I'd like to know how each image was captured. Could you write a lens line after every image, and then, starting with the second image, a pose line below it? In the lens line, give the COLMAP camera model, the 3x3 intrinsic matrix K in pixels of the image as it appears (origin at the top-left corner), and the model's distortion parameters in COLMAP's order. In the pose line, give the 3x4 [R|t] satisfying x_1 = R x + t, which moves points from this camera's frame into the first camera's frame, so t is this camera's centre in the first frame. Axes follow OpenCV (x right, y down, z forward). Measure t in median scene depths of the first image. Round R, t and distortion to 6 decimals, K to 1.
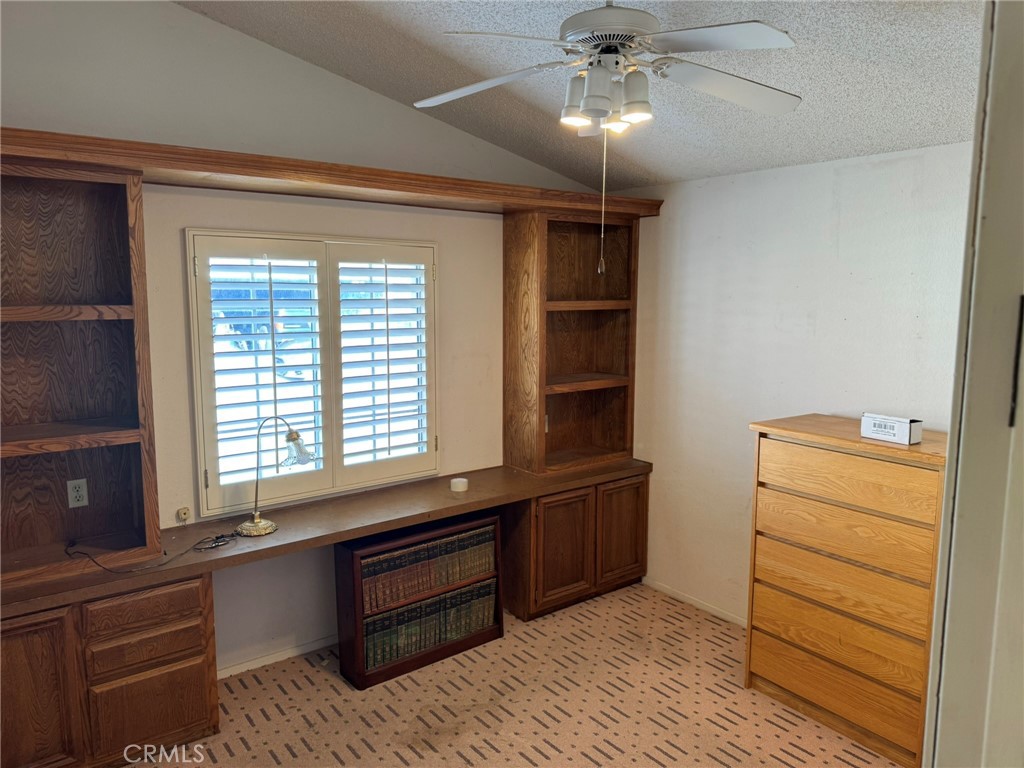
lens RADIAL K [[726.0, 0, 525.0], [0, 726.0, 386.2], [0, 0, 1]] dist [0.143180, -0.175342]
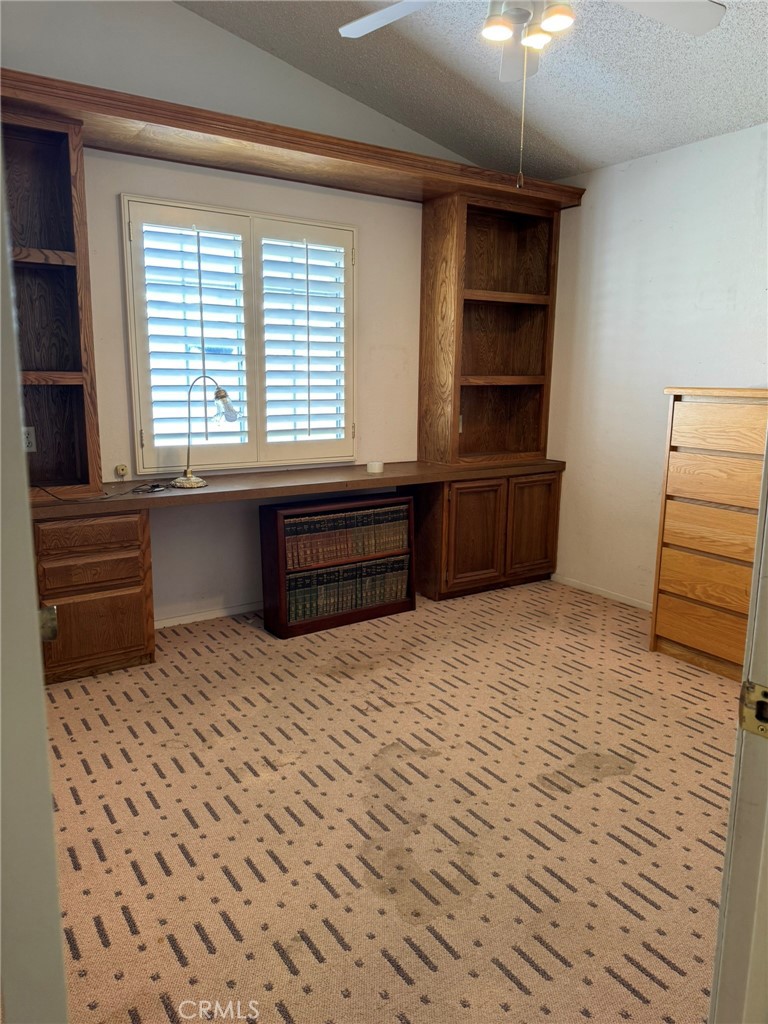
lens RADIAL K [[726.0, 0, 389.0], [0, 726.0, 505.2], [0, 0, 1]] dist [0.143180, -0.175342]
pose [[0.997442, 0.018378, -0.069073, 0.002062], [-0.015408, 0.998944, 0.043275, 0.152261], [0.069796, -0.042100, 0.996673, -0.036670]]
